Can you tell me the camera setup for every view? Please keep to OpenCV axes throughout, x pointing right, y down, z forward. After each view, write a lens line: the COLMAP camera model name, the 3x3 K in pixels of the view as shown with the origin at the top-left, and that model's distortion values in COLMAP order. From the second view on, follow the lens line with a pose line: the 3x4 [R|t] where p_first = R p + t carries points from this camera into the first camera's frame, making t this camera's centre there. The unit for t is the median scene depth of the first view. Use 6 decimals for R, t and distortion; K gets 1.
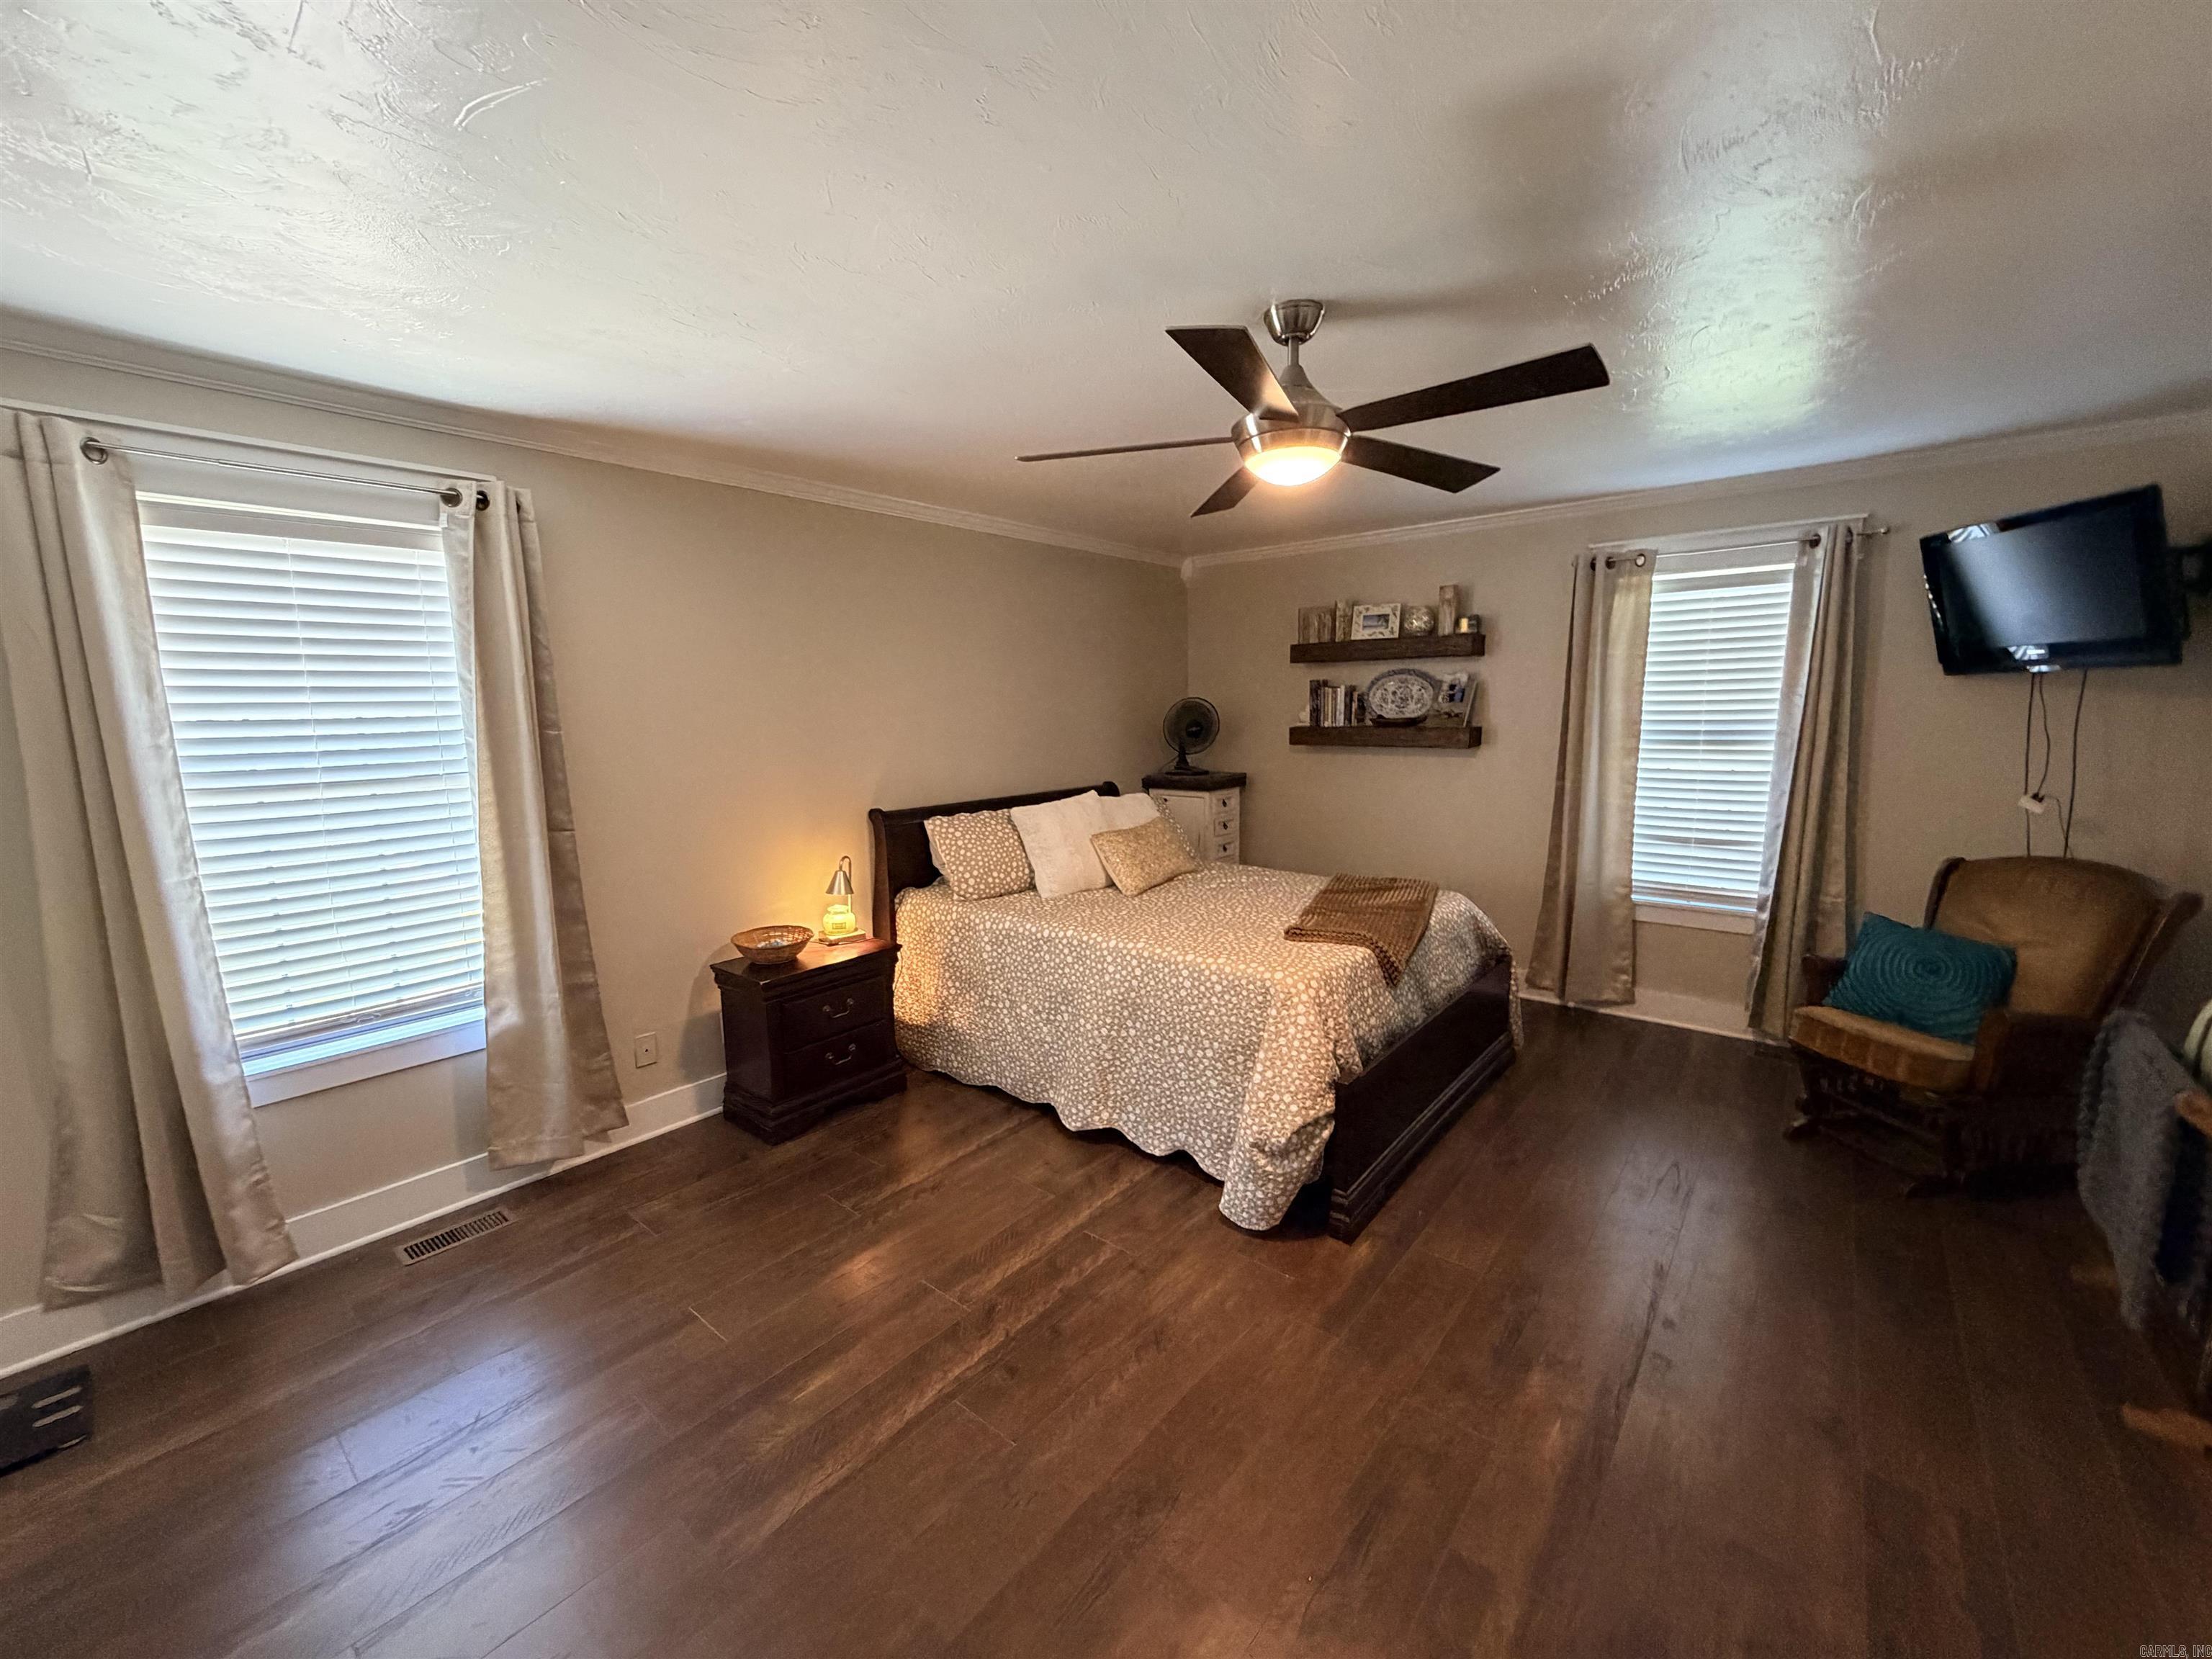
lens RADIAL K [[885.9, 0, 1101.0], [0, 885.9, 830.4], [0, 0, 1]] dist [-0.001012, 0.000263]
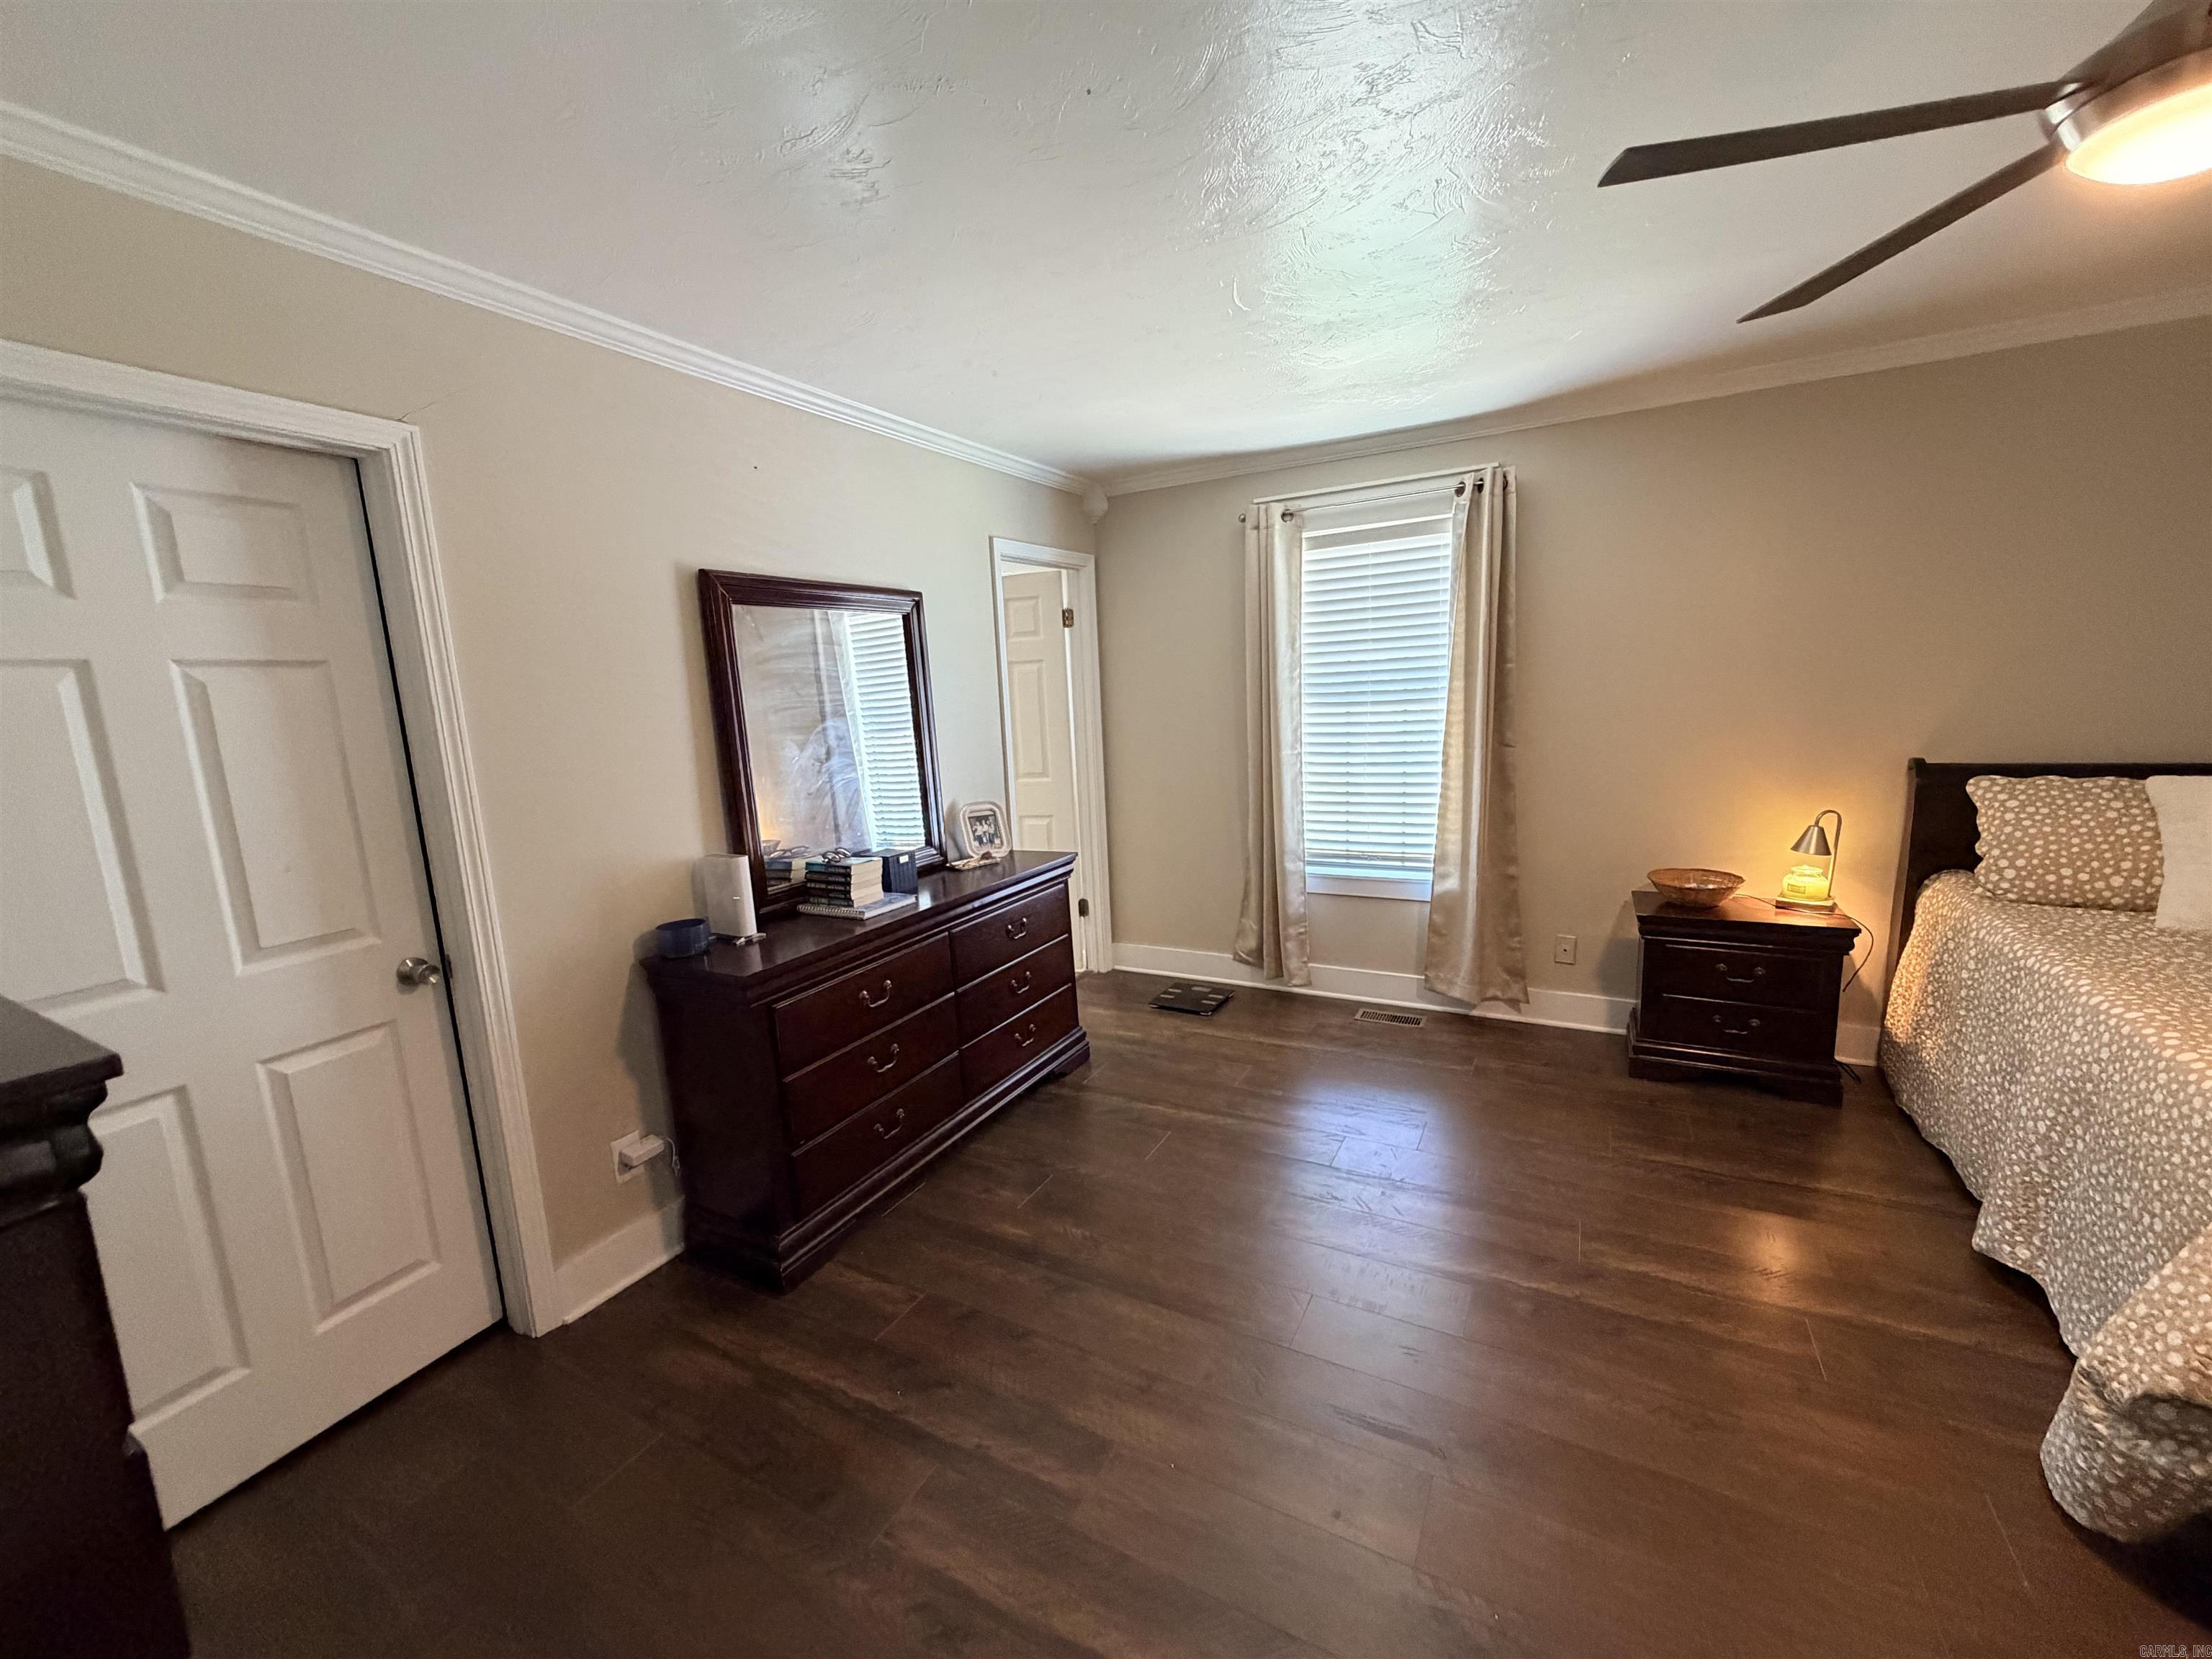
lens RADIAL K [[885.9, 0, 1101.0], [0, 885.9, 830.4], [0, 0, 1]] dist [-0.001012, 0.000263]
pose [[0.188189, 0.165765, -0.968043, 0.502990], [-0.091534, 0.984324, 0.150758, -0.019527], [0.977858, 0.060238, 0.200412, 0.215368]]
